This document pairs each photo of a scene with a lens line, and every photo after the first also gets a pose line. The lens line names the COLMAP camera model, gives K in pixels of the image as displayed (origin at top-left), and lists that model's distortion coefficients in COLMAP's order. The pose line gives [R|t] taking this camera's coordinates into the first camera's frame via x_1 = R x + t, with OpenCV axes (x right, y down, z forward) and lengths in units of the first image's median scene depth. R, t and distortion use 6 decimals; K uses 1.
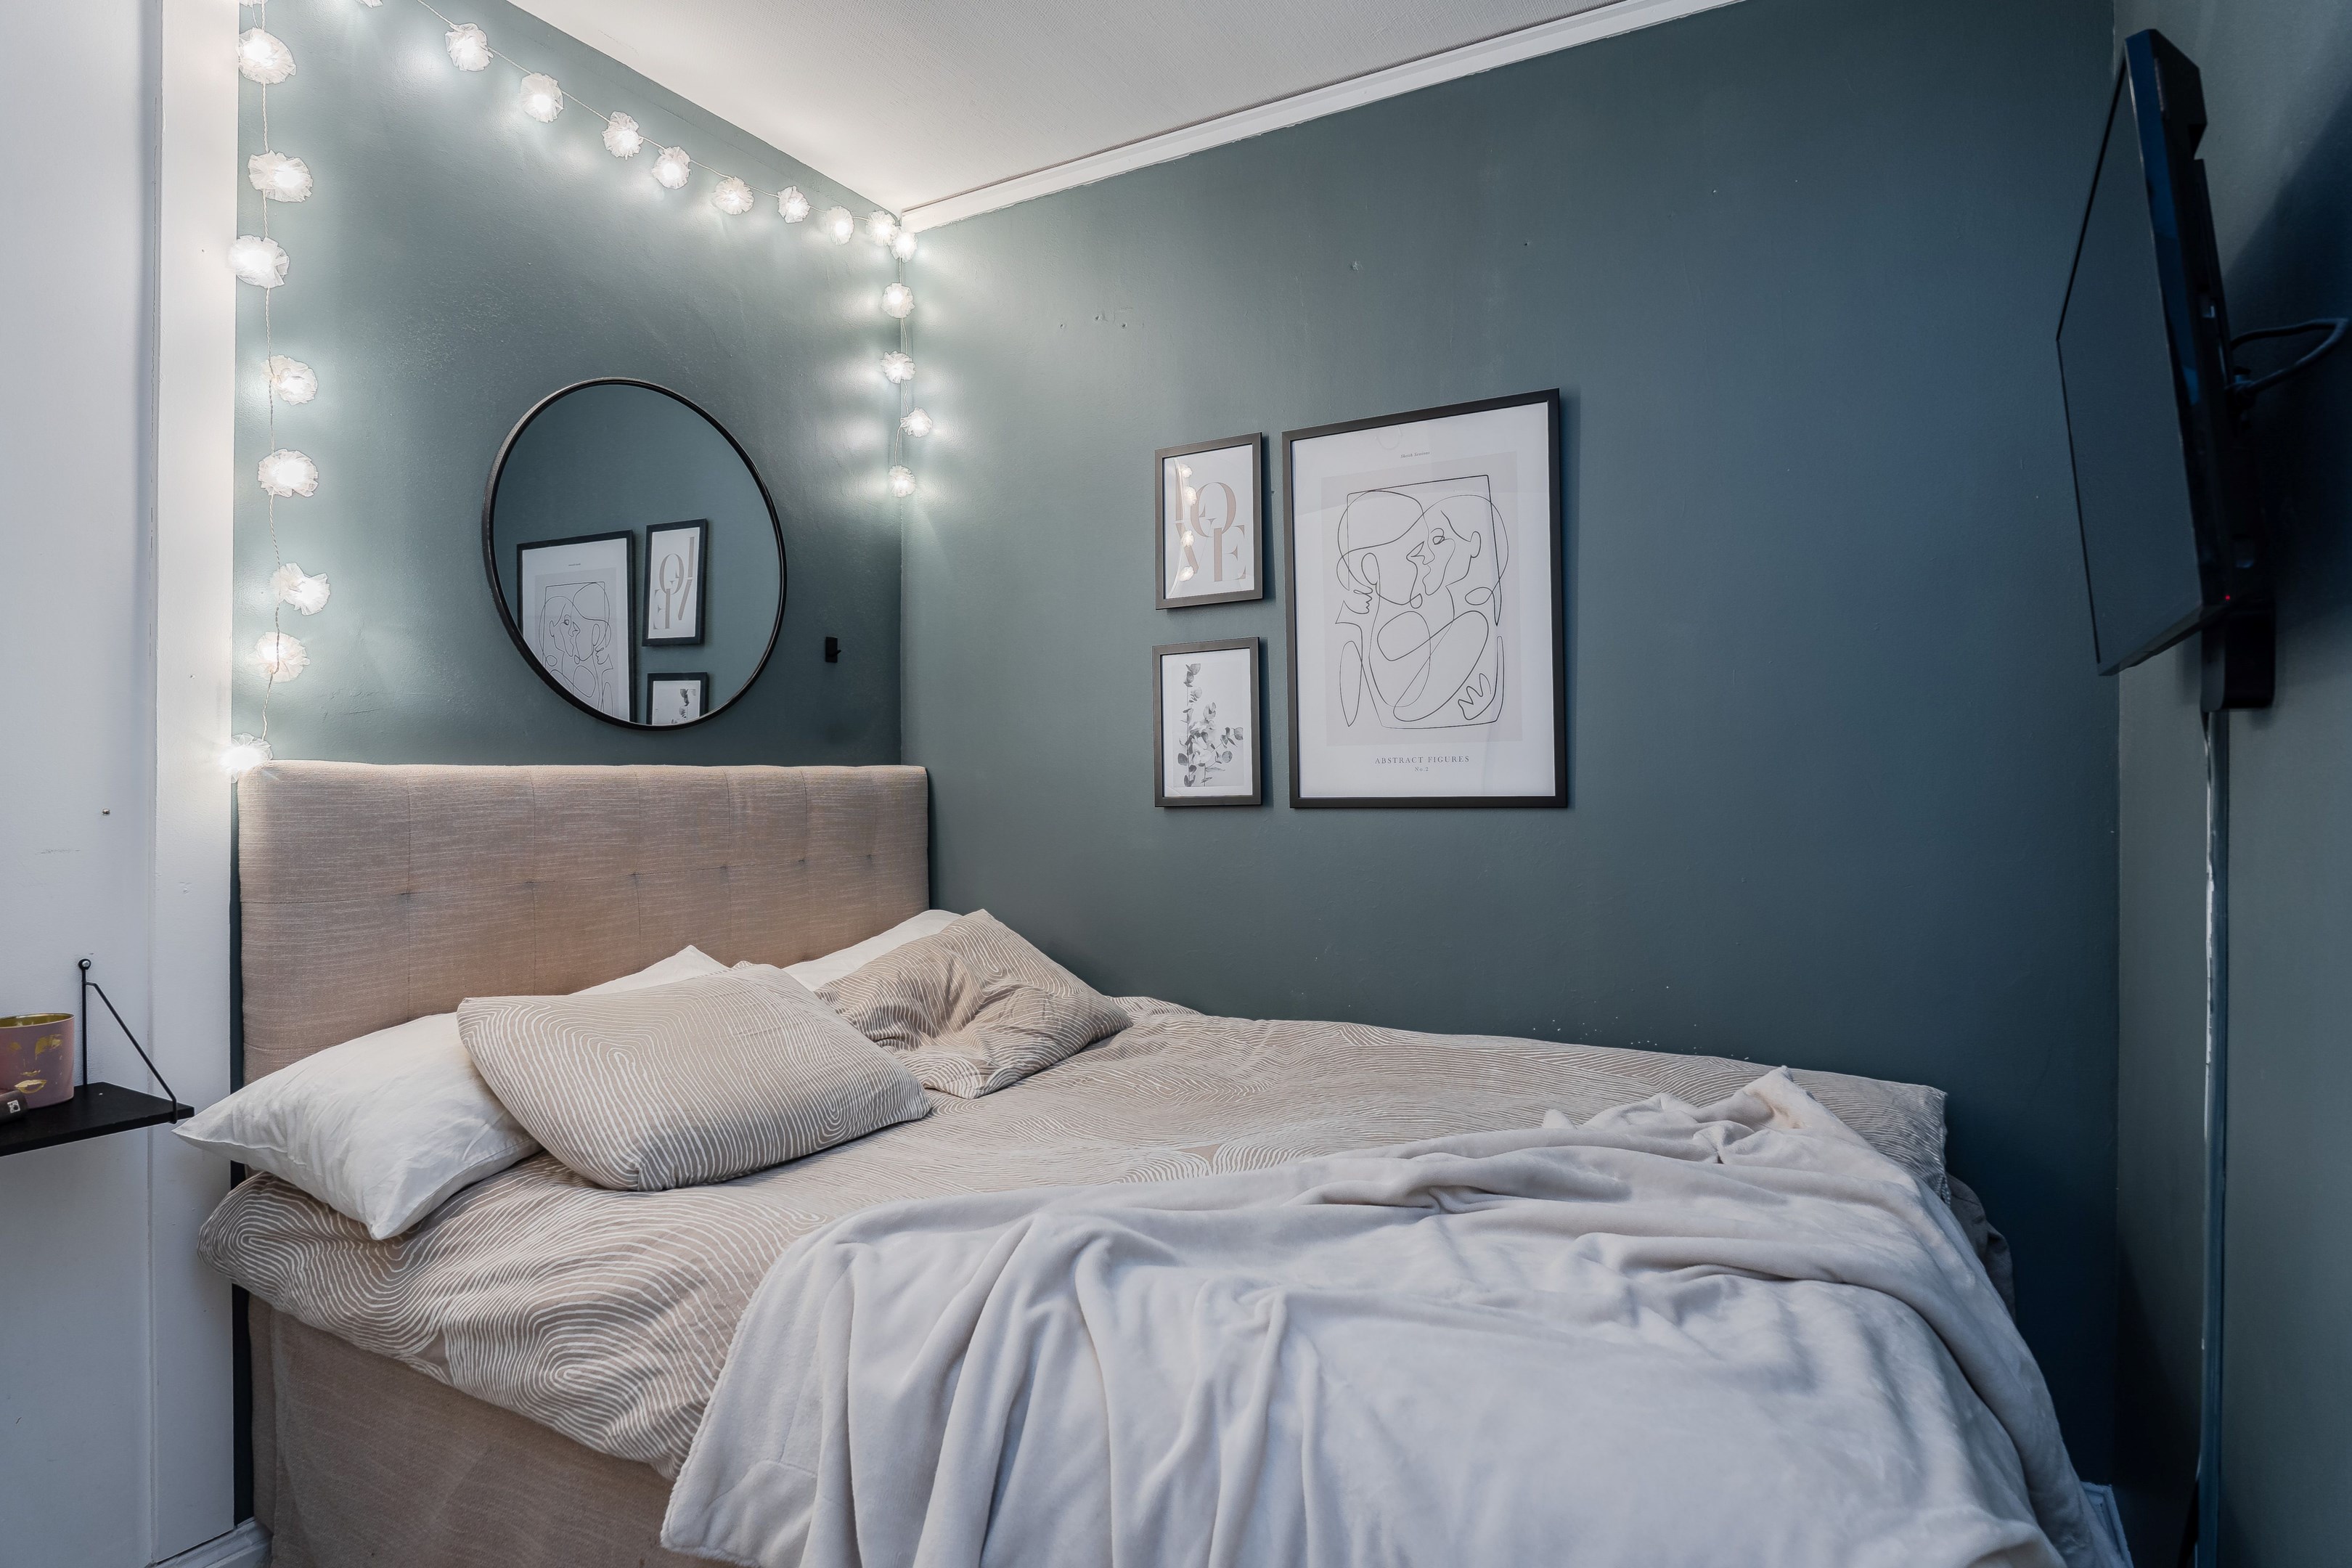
lens RADIAL K [[1276.9, 0, 1170.2], [0, 1276.9, 782.8], [0, 0, 1]] dist [-0.025960, 0.003603]
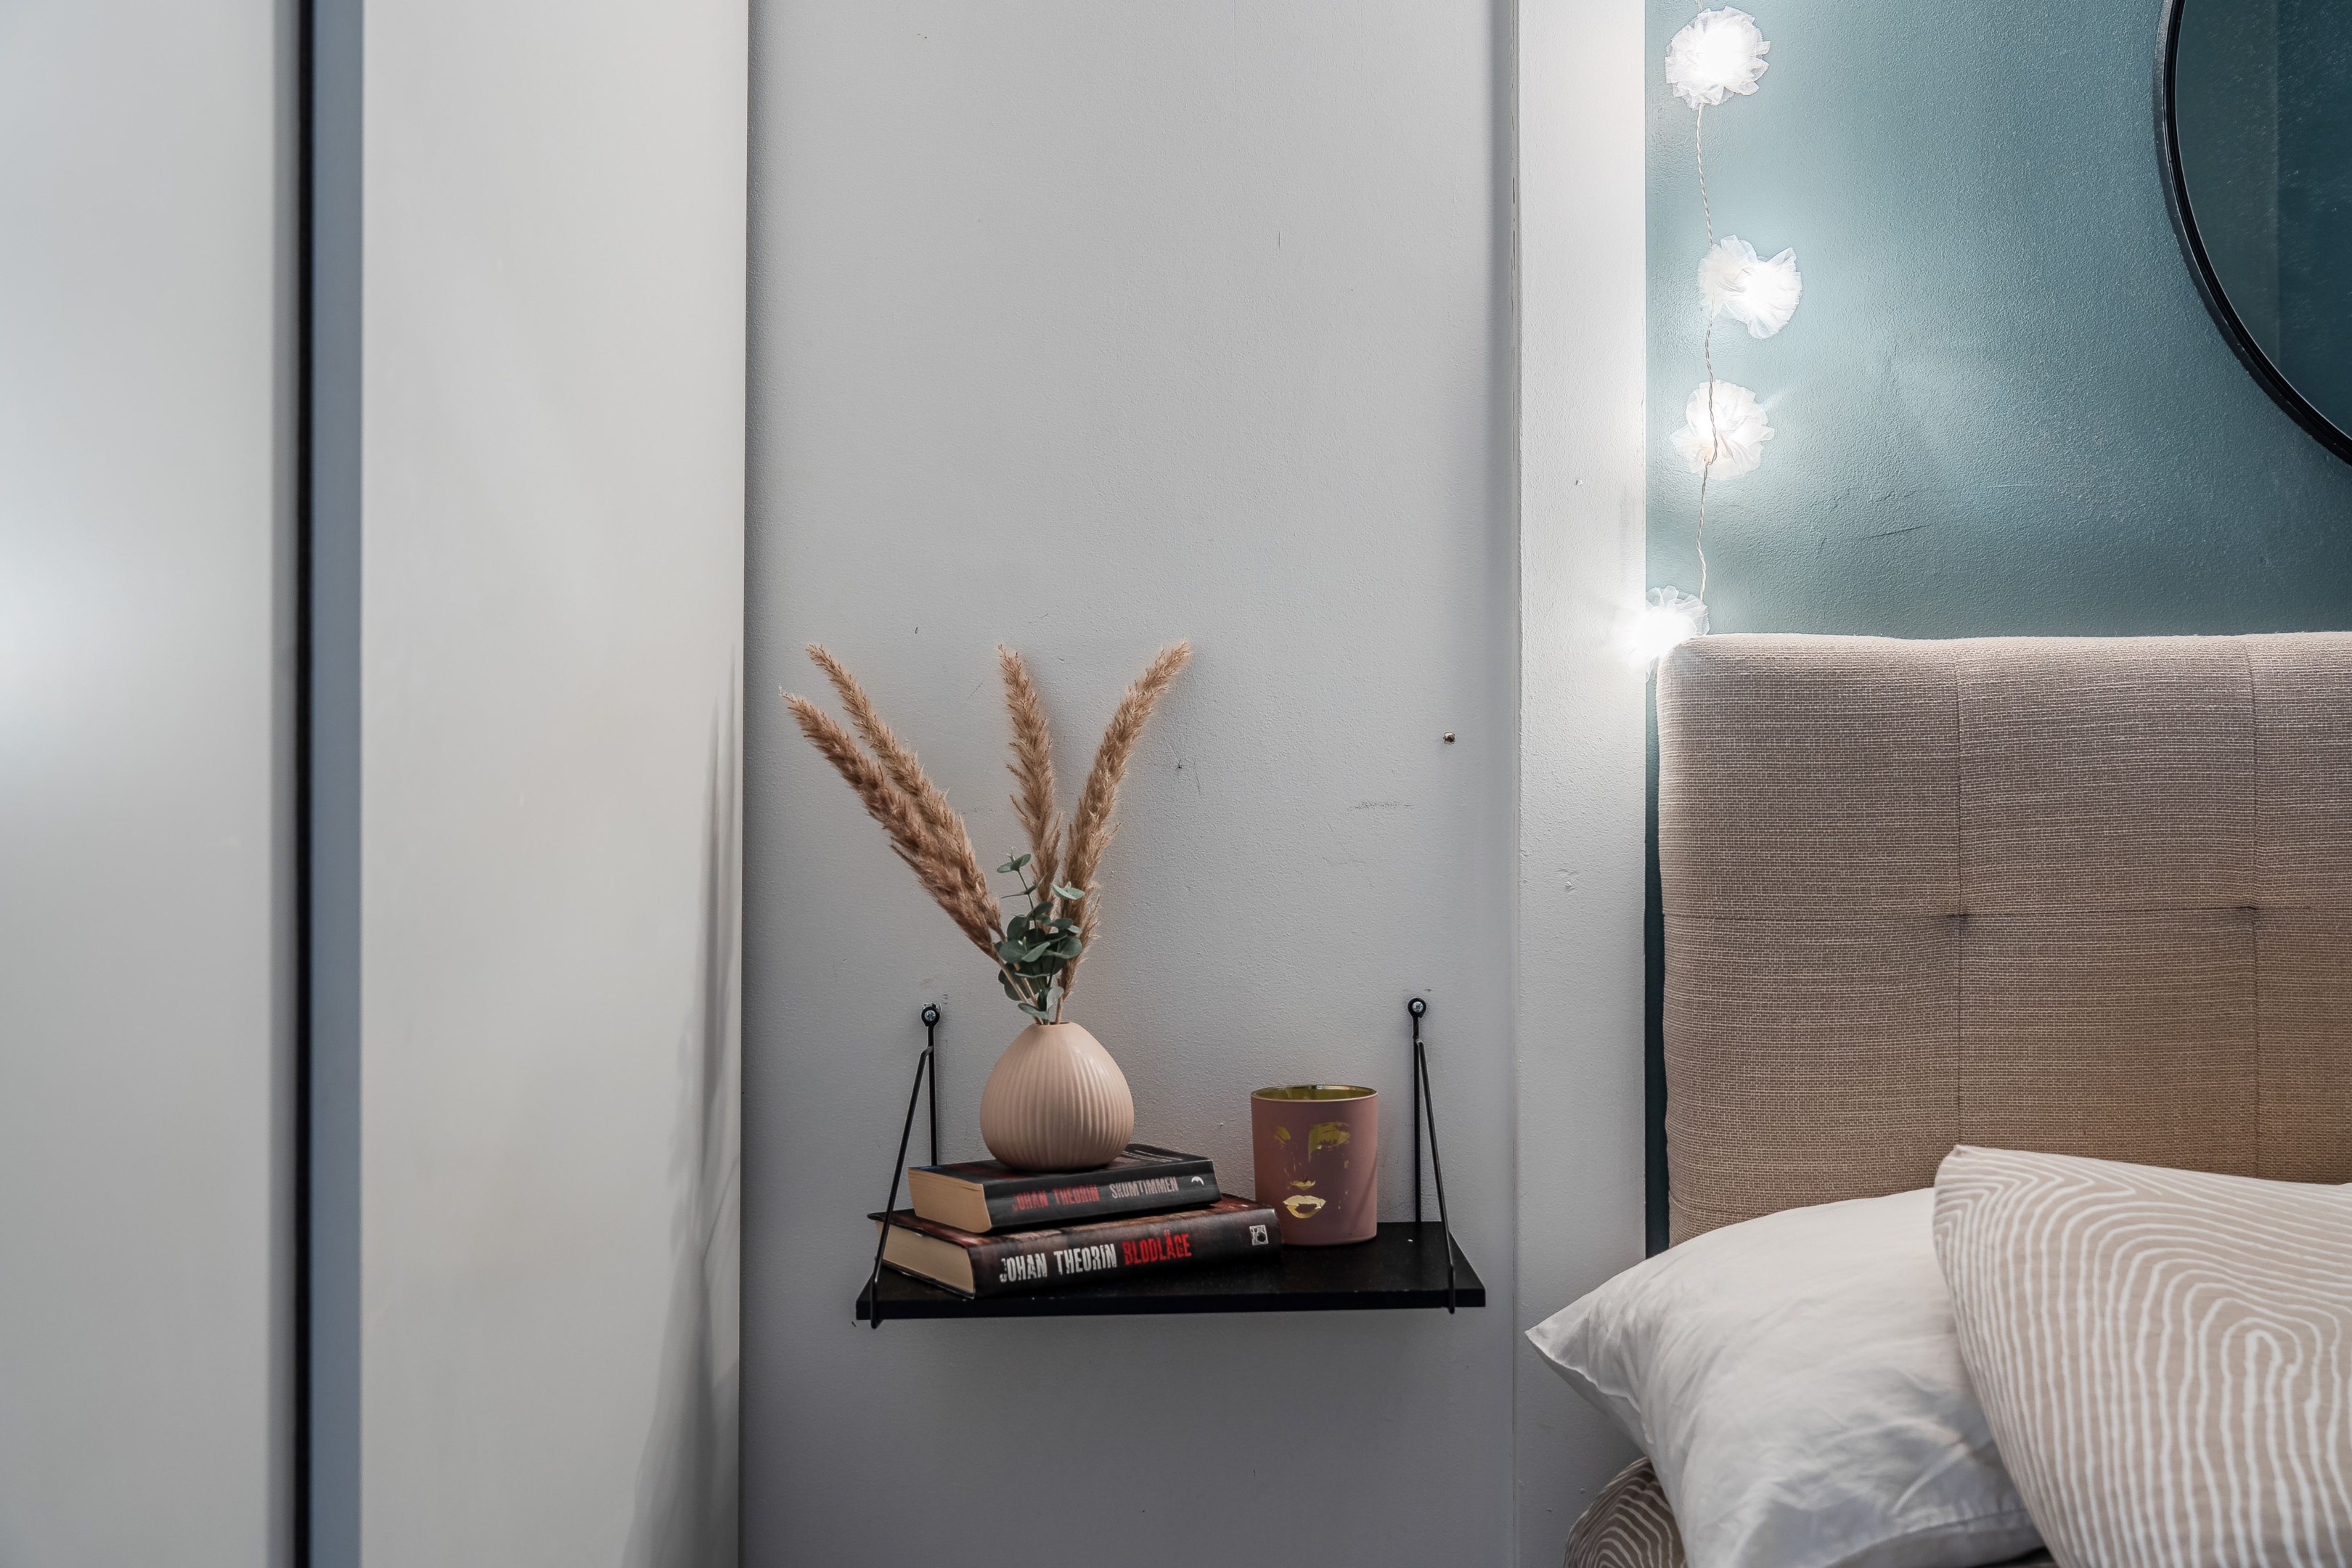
lens RADIAL K [[2540.9, 0, 1175.2], [0, 2540.9, 788.0], [0, 0, 1]] dist [-0.018237, 0.000000]
pose [[0.474541, -0.009917, -0.880178, 0.078664], [0.003897, 0.999950, -0.009166, 0.052506], [0.880225, 0.000919, 0.474556, 0.339648]]
